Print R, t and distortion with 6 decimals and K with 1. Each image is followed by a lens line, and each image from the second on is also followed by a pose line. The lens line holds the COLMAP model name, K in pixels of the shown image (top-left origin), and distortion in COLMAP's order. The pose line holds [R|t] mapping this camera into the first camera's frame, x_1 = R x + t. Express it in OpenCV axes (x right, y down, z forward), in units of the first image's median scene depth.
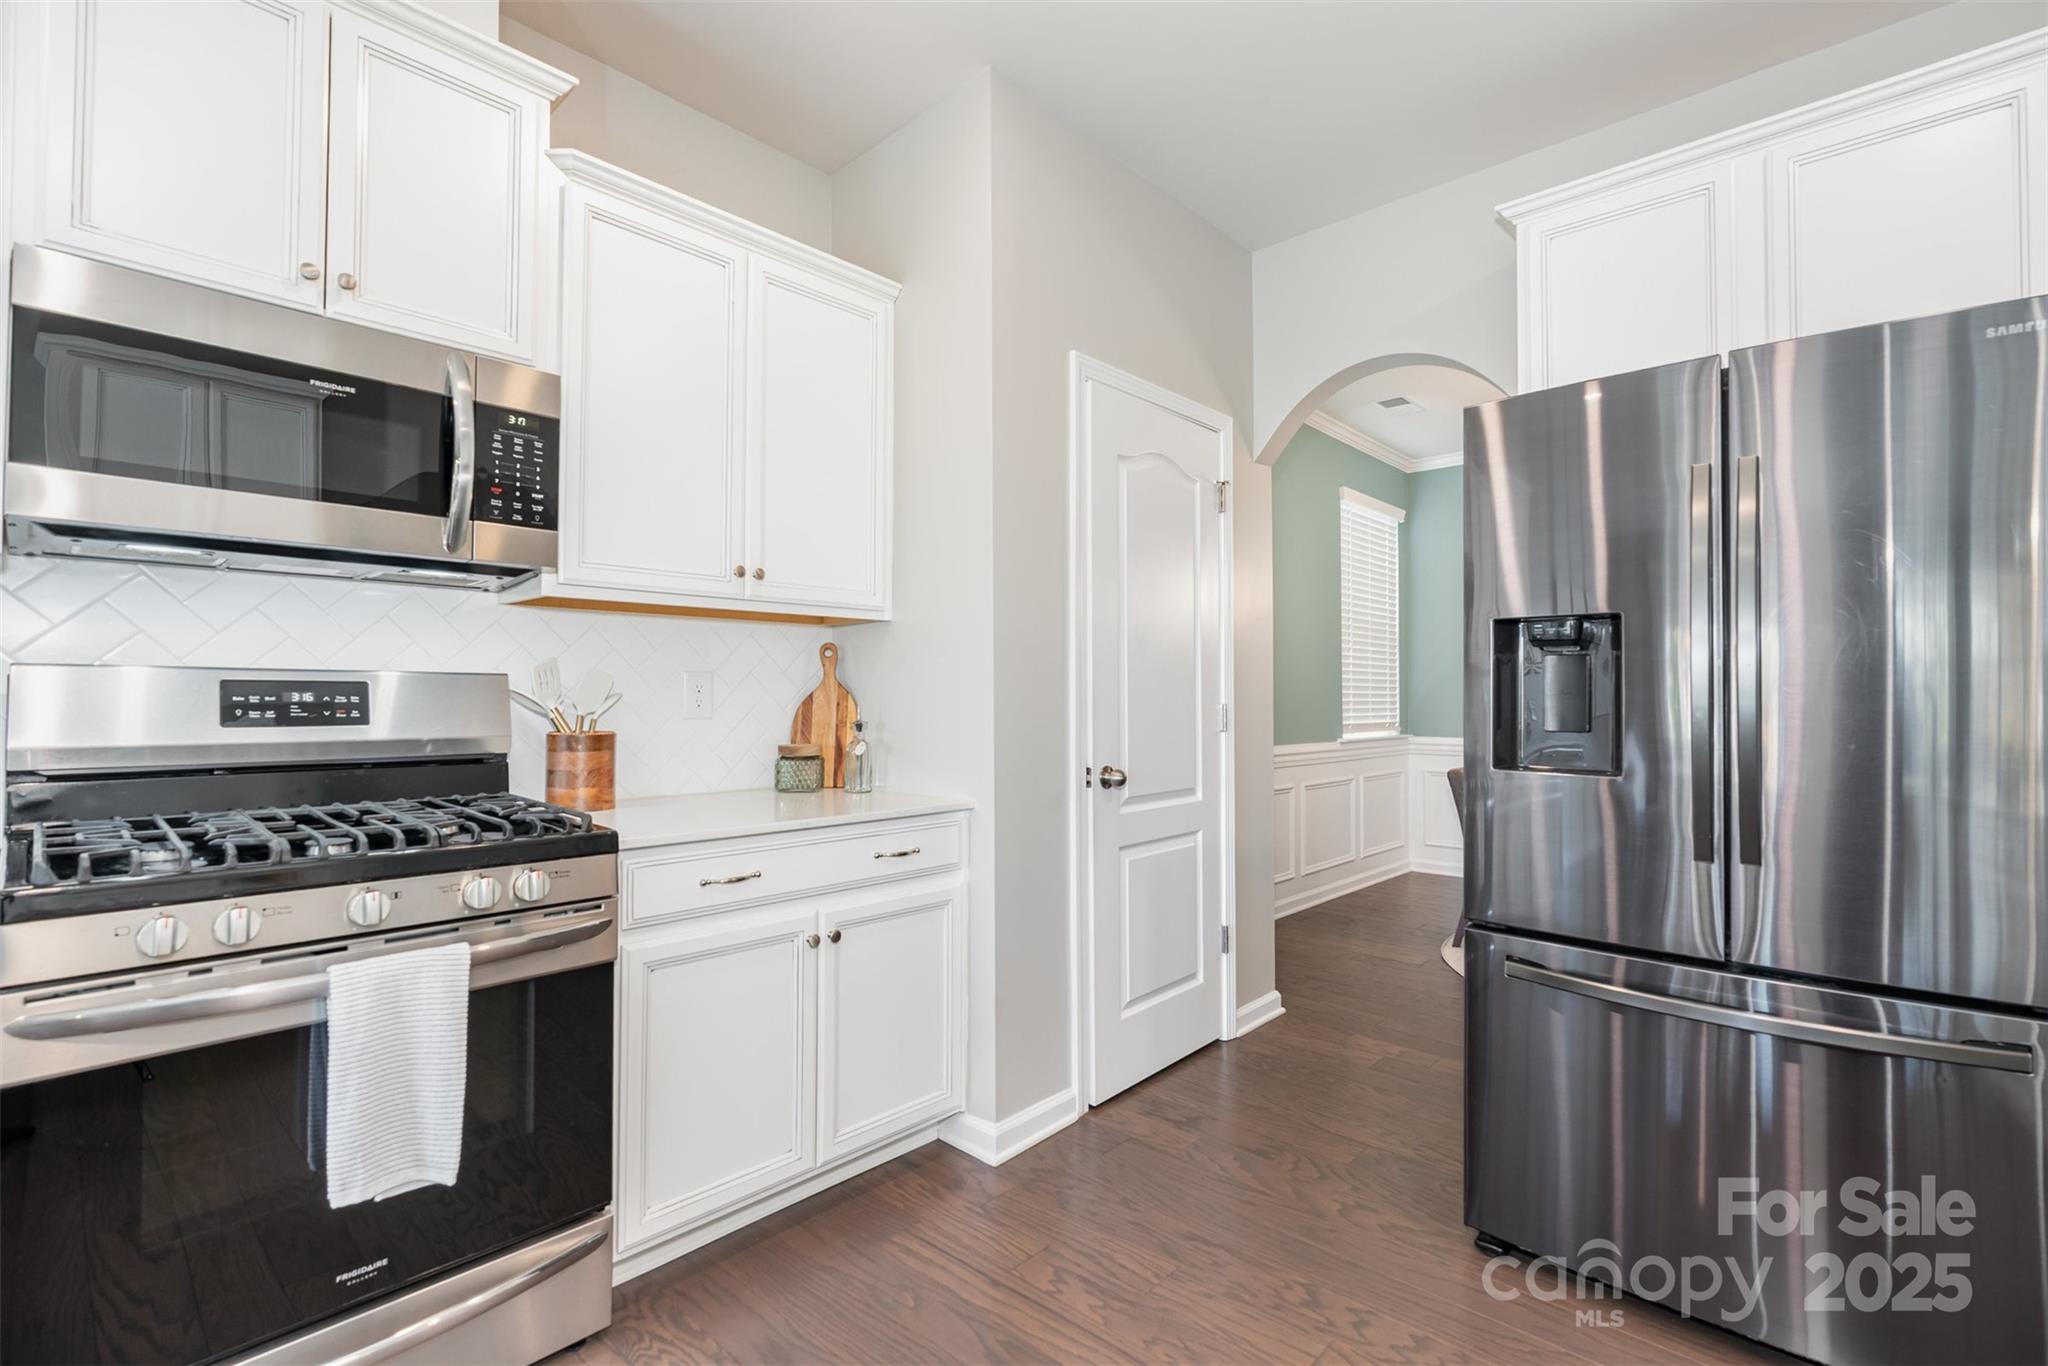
lens RADIAL K [[937.4, 0, 1035.3], [0, 937.4, 696.9], [0, 0, 1]] dist [-0.003865, 0.000497]
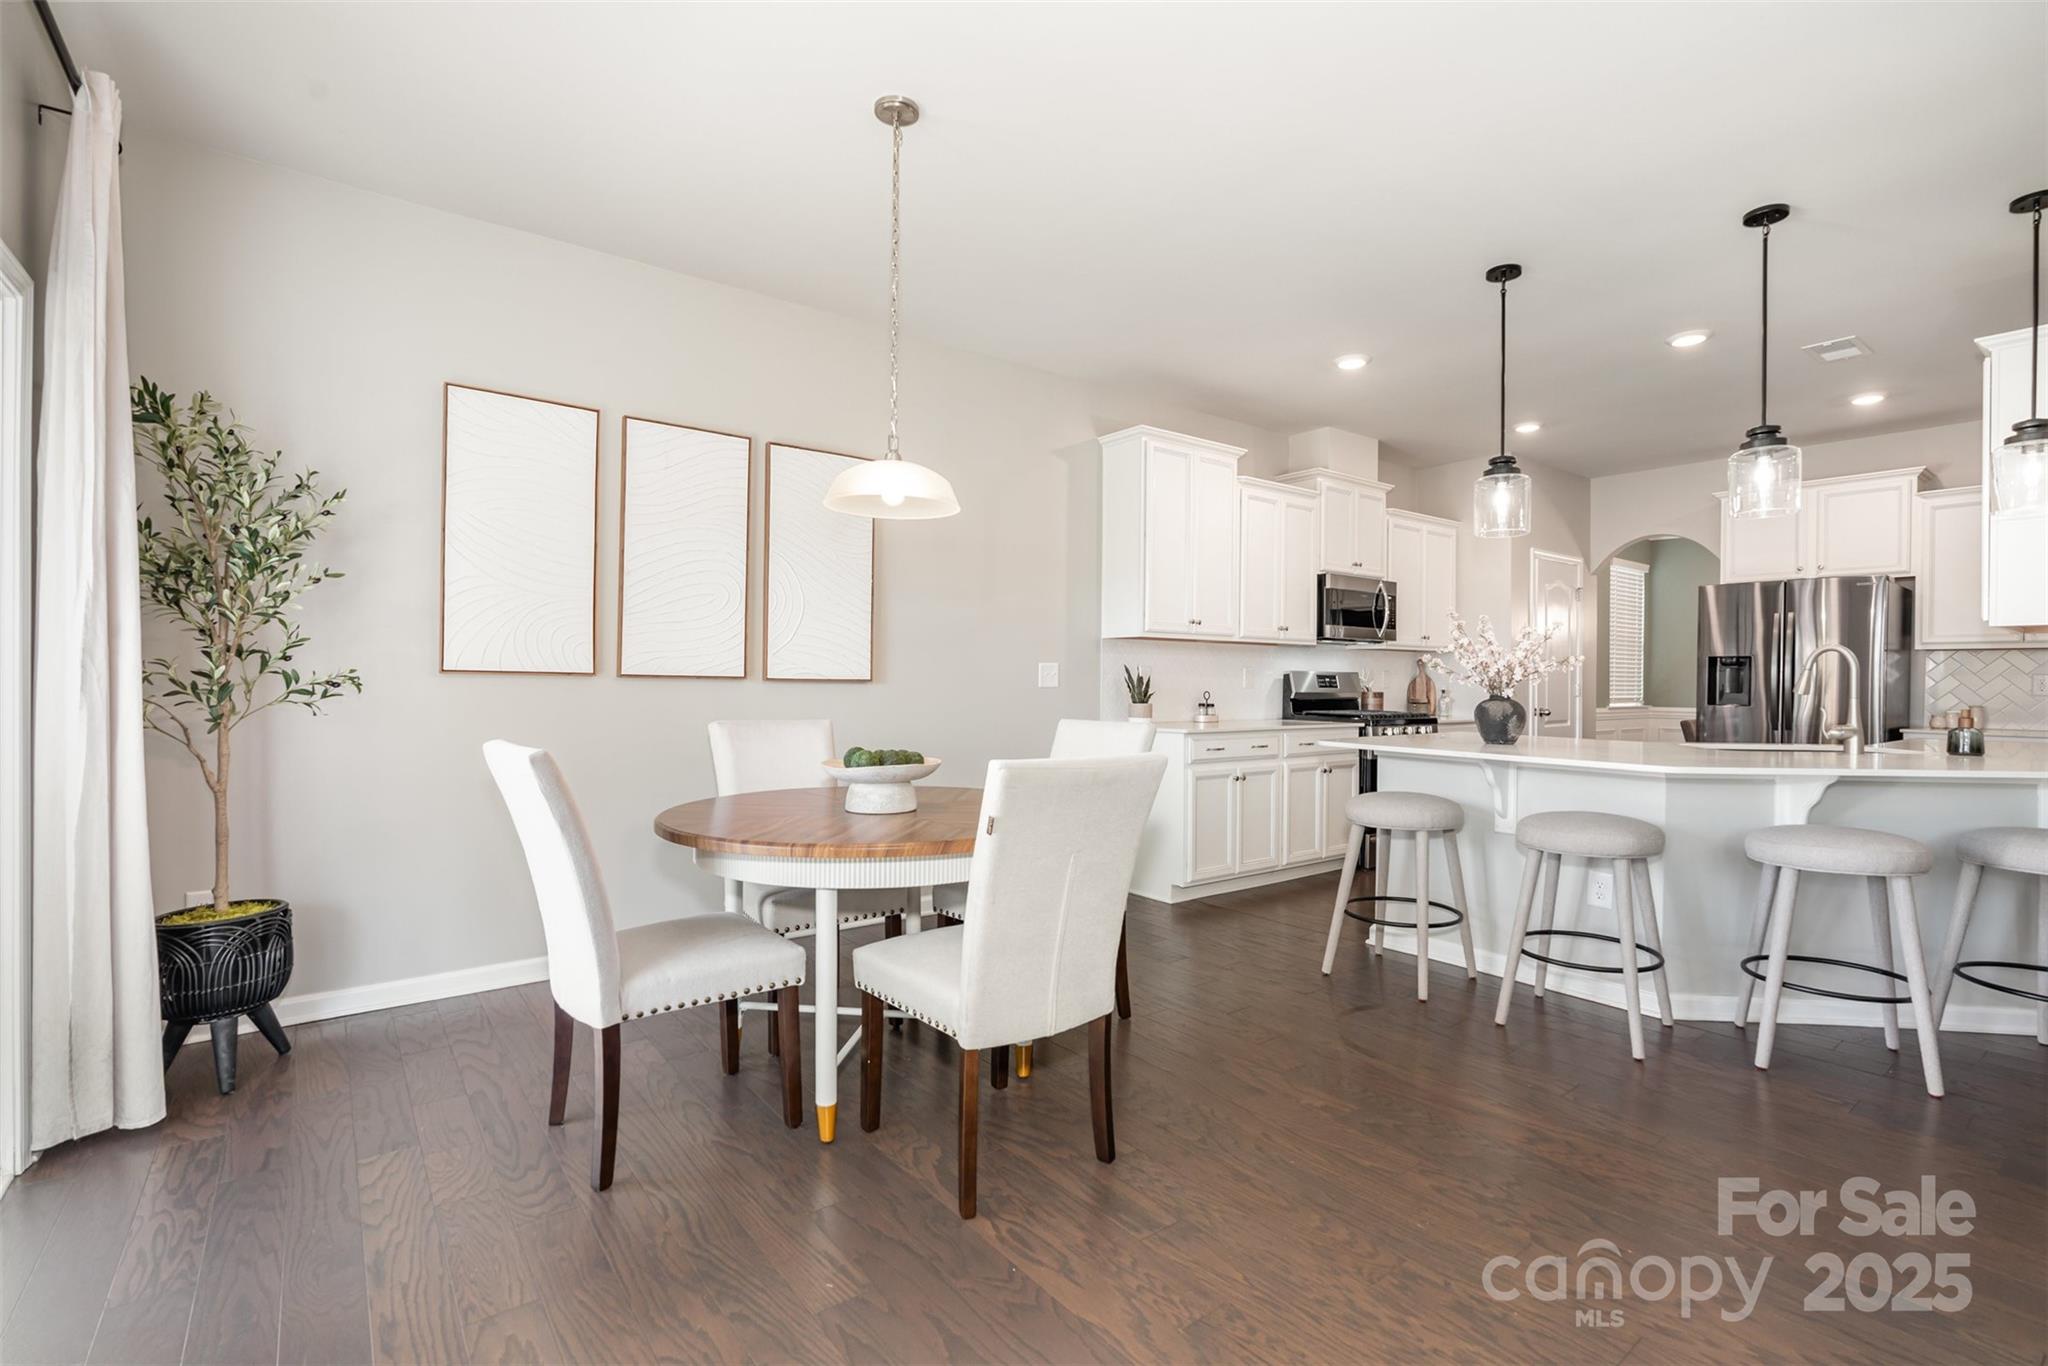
lens RADIAL K [[937.4, 0, 1035.3], [0, 937.4, 696.9], [0, 0, 1]] dist [-0.003865, 0.000497]
pose [[0.985712, 0.009823, -0.168155, -1.040746], [-0.006747, 0.999800, 0.018852, 0.005952], [0.168307, -0.017448, 0.985580, -2.134763]]
